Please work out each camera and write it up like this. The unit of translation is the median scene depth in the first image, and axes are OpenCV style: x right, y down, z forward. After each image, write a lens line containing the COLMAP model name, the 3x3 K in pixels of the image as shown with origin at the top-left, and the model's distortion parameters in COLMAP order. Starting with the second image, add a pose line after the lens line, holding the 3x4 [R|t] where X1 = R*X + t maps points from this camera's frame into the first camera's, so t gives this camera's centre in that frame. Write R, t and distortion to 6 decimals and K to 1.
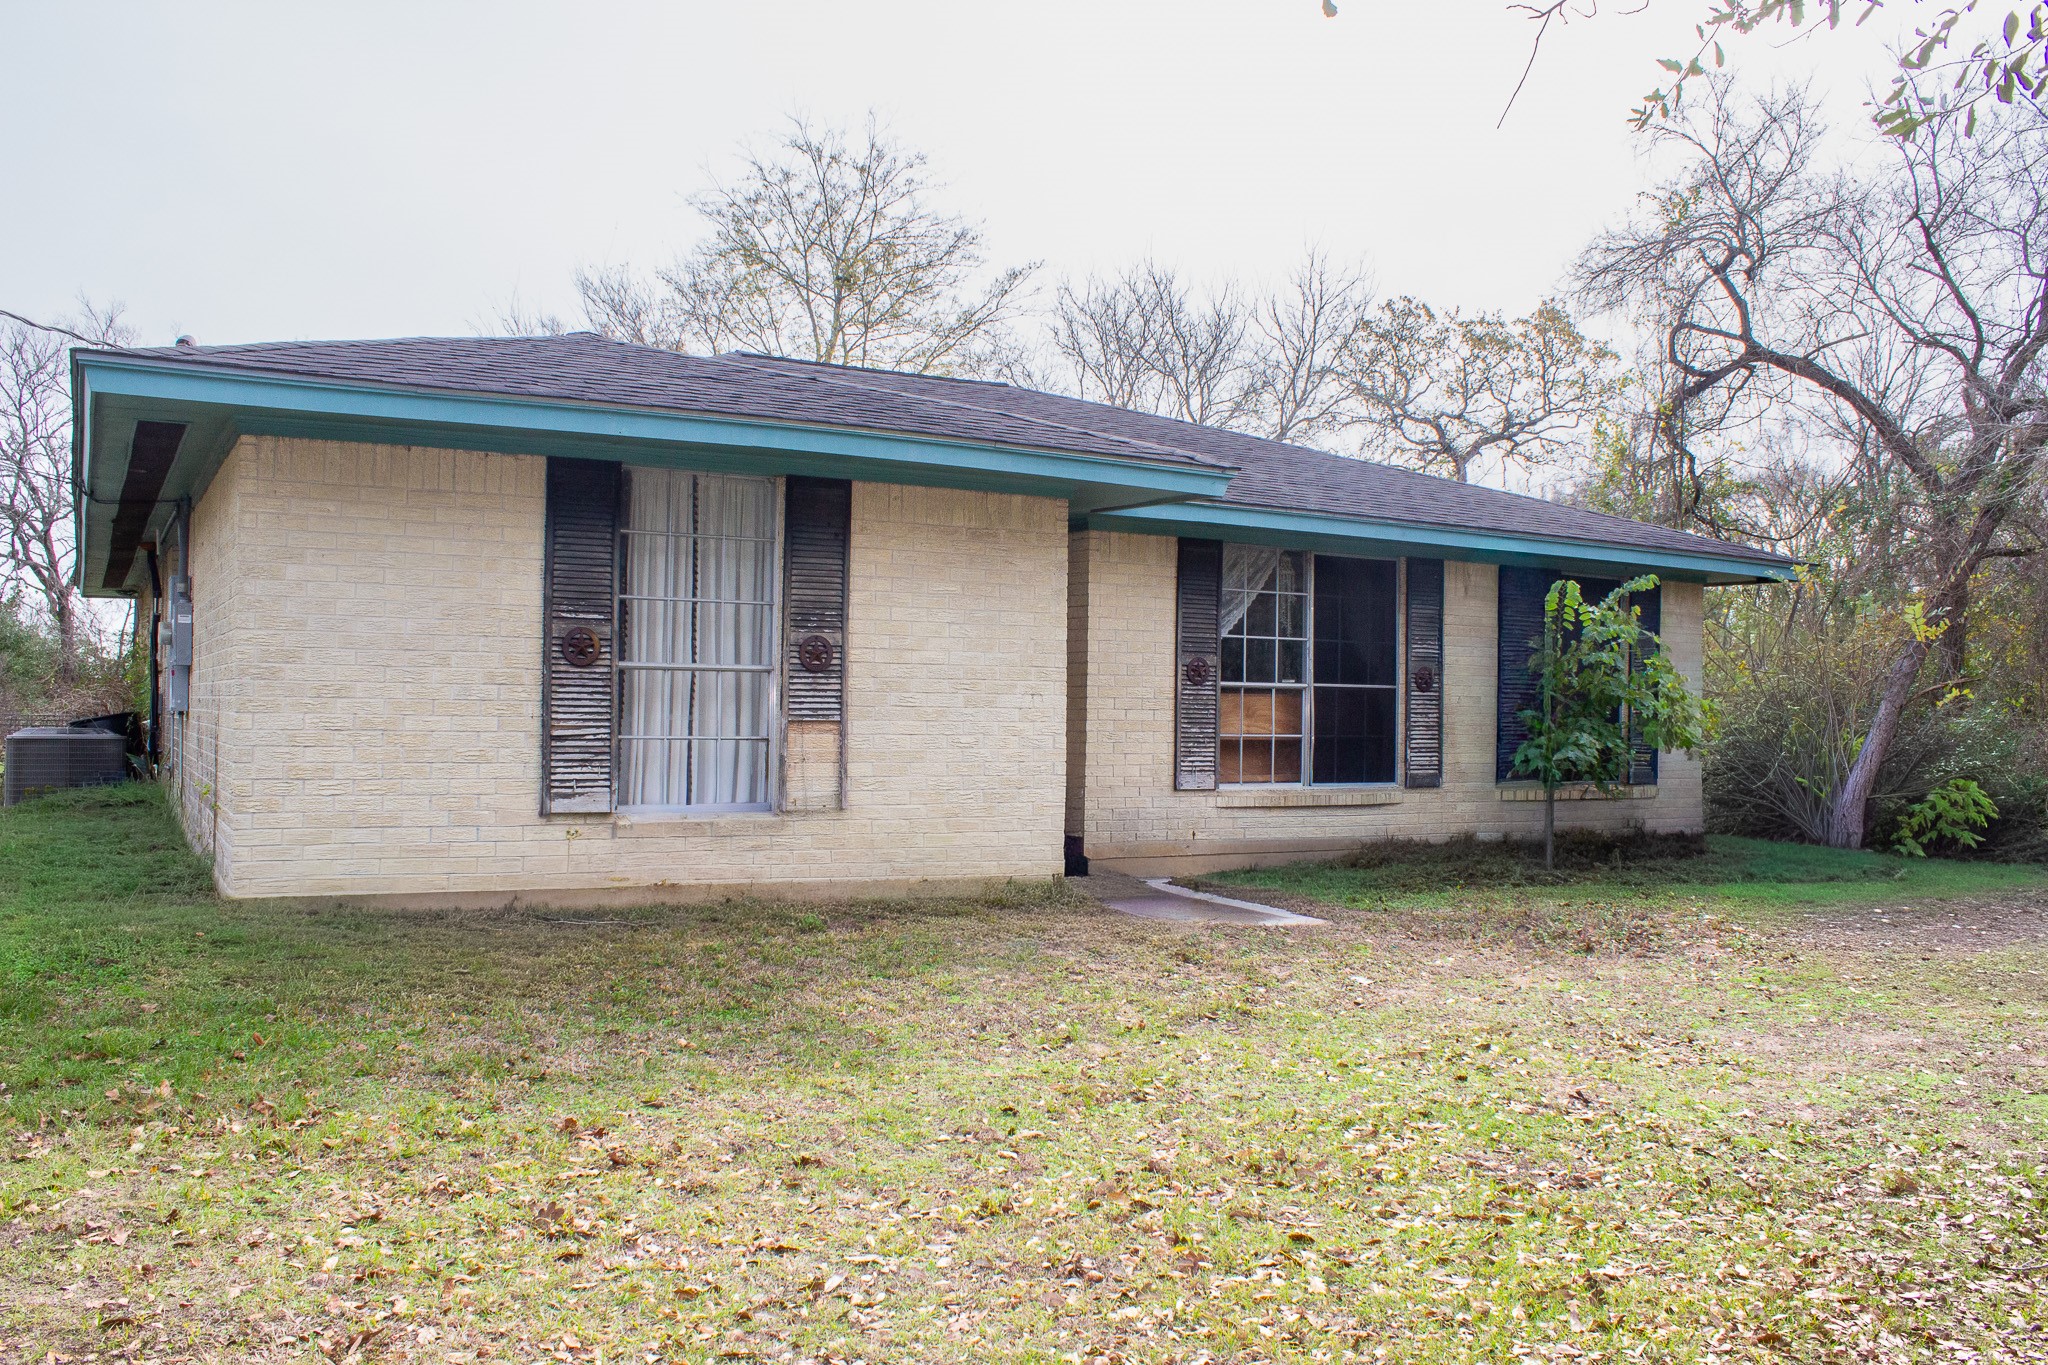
lens RADIAL K [[1708.3, 0, 1028.3], [0, 1708.3, 681.8], [0, 0, 1]] dist [-0.150799, 0.111857]
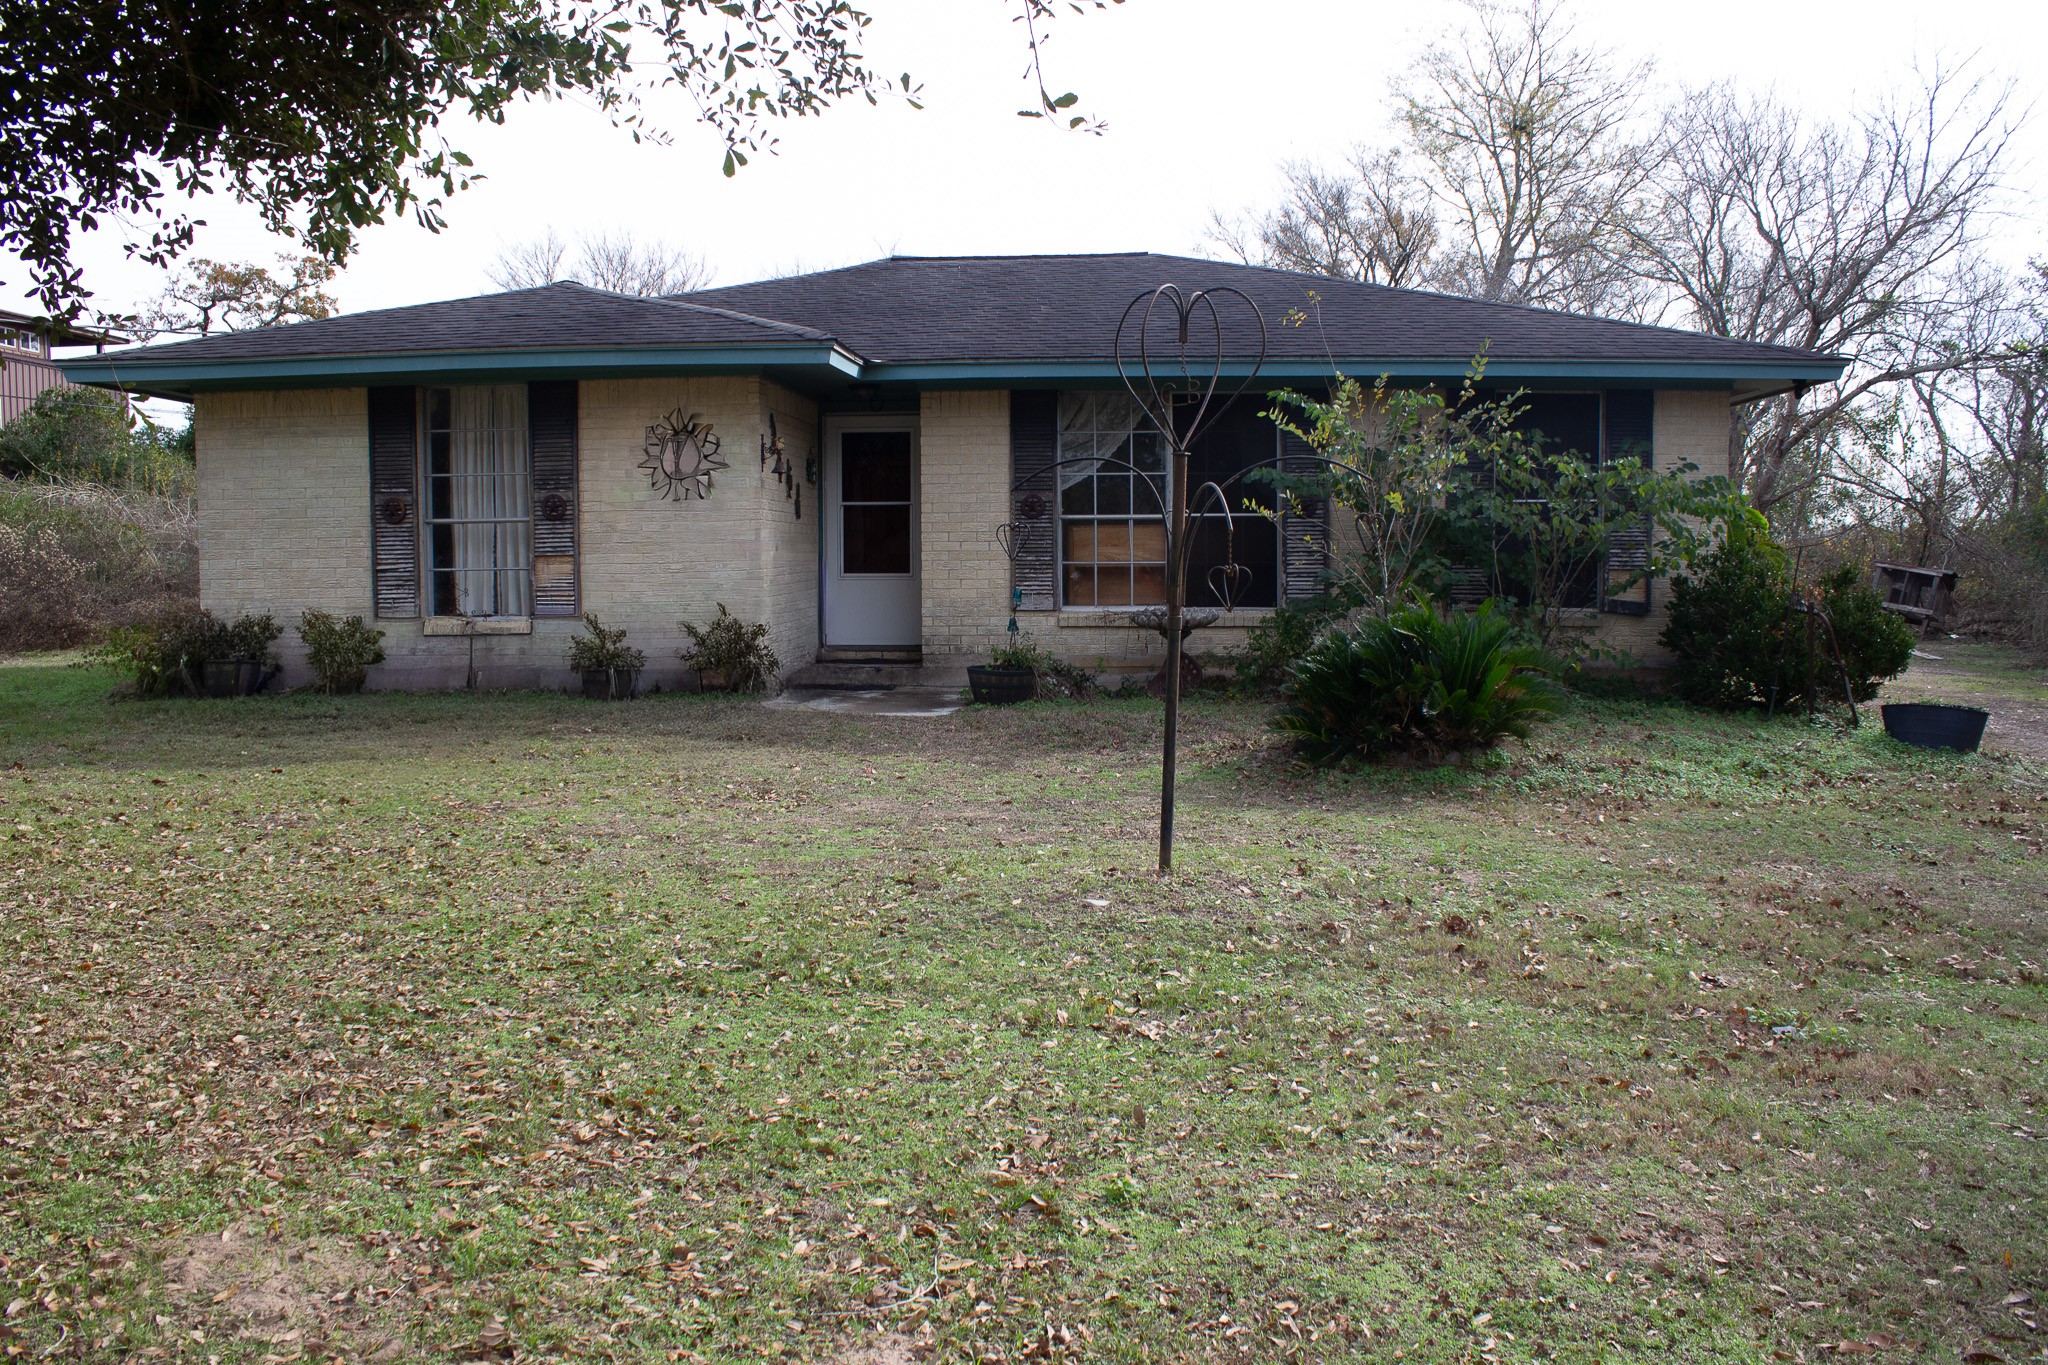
lens RADIAL K [[1708.3, 0, 1022.1], [0, 1708.3, 691.0], [0, 0, 1]] dist [-0.150799, 0.111857]
pose [[0.828167, 0.020964, -0.560090, 0.959921], [0.027831, 0.996529, 0.078451, 0.035277], [0.559791, -0.080558, 0.824709, 0.056734]]
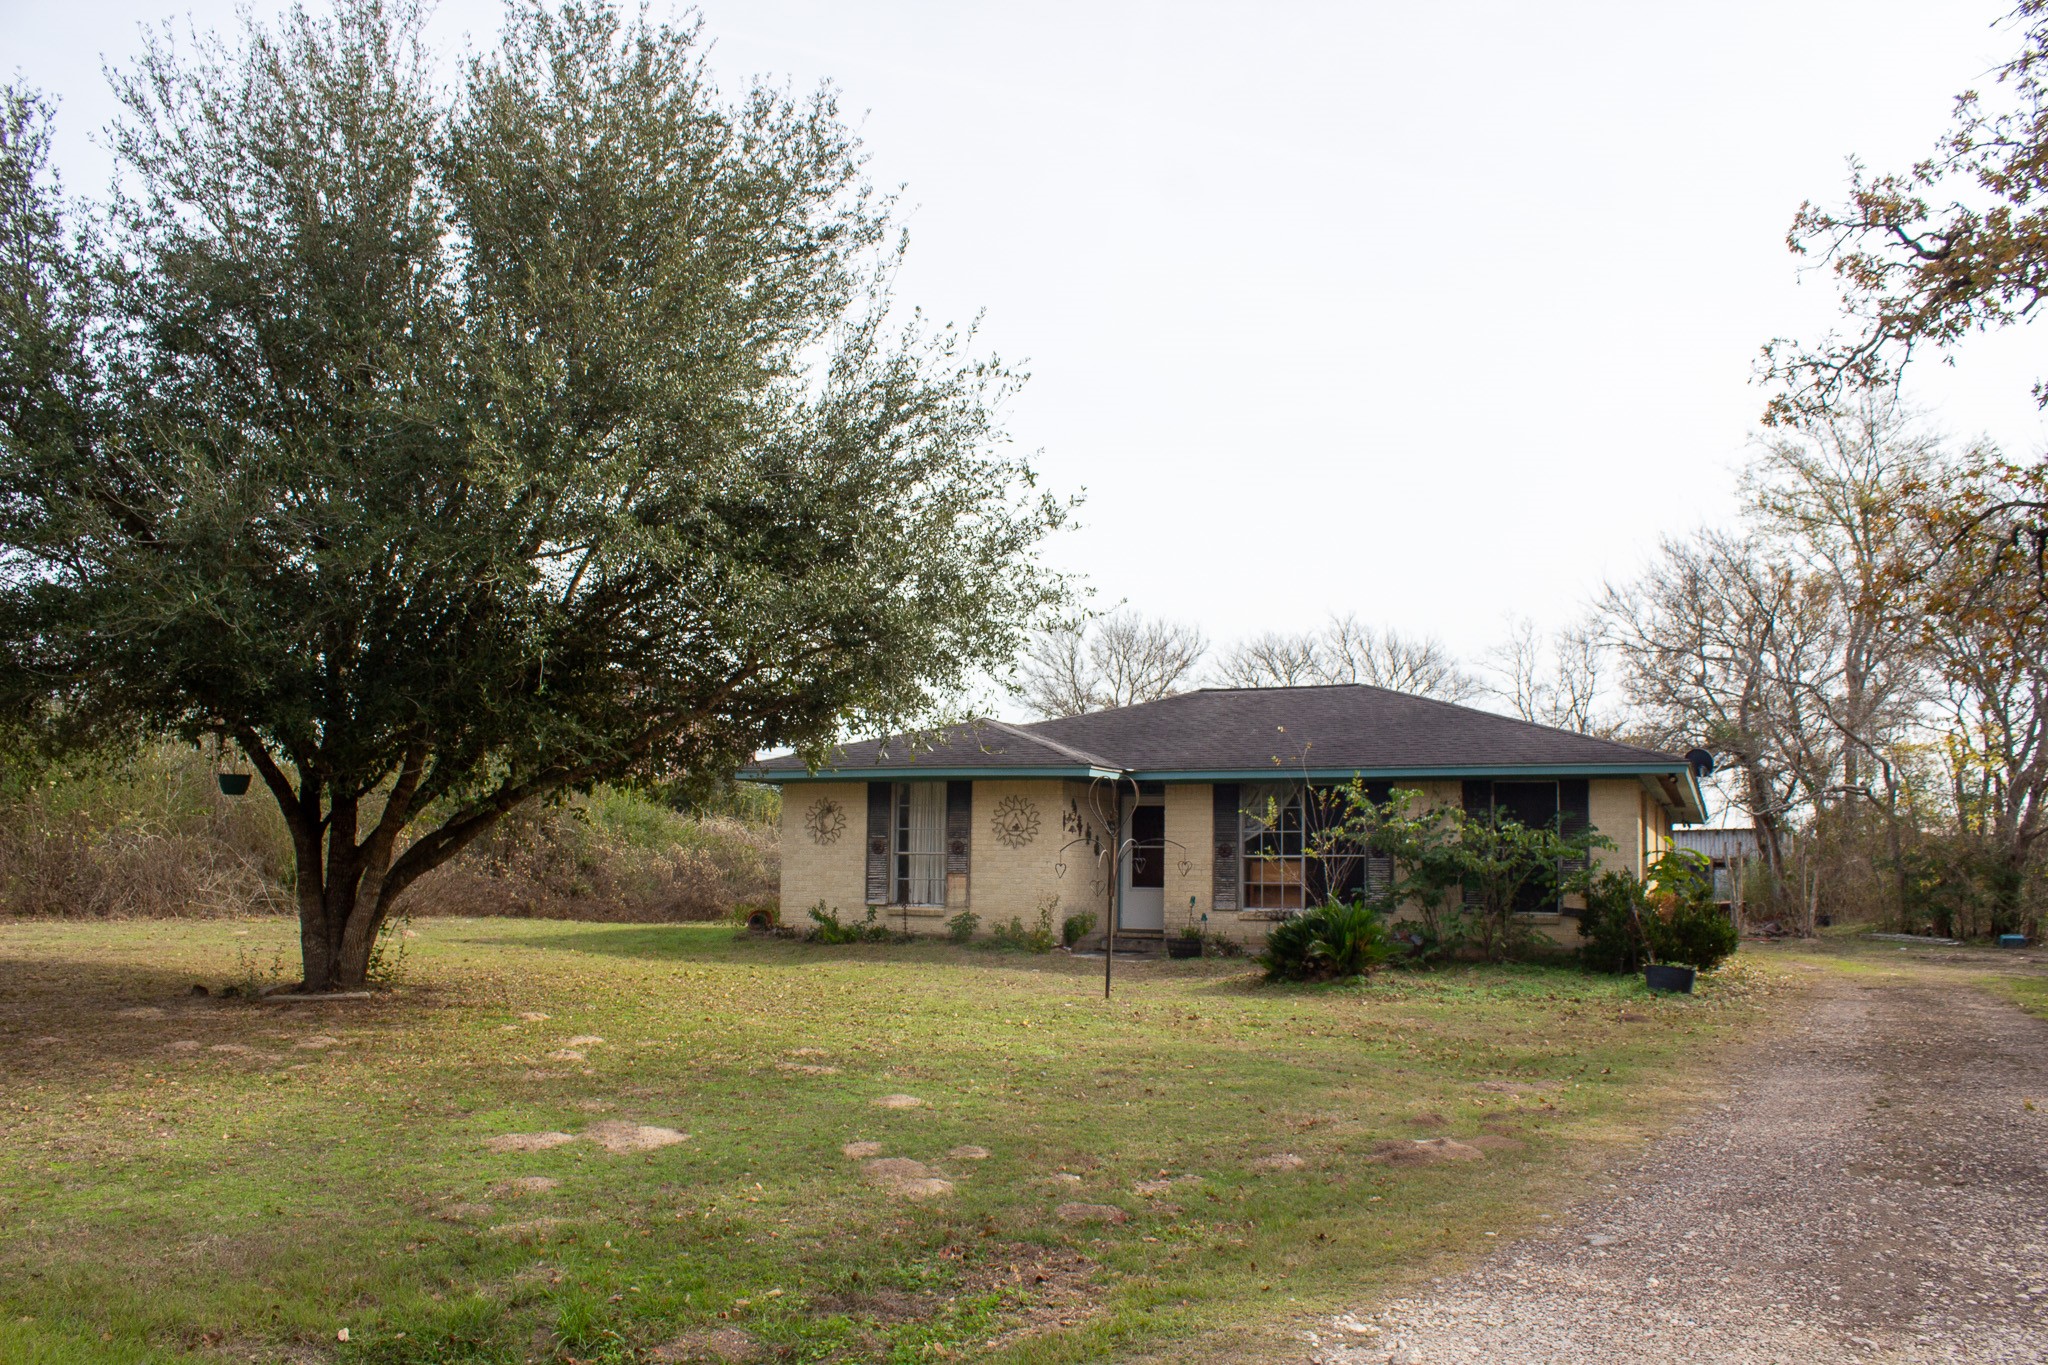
lens RADIAL K [[1708.3, 0, 1018.4], [0, 1708.3, 685.6], [0, 0, 1]] dist [-0.150799, 0.111857]
pose [[0.594726, -0.100092, -0.797673, 2.038748], [0.007781, 0.992889, -0.118786, 0.048407], [0.803891, 0.064438, 0.591276, -0.501189]]
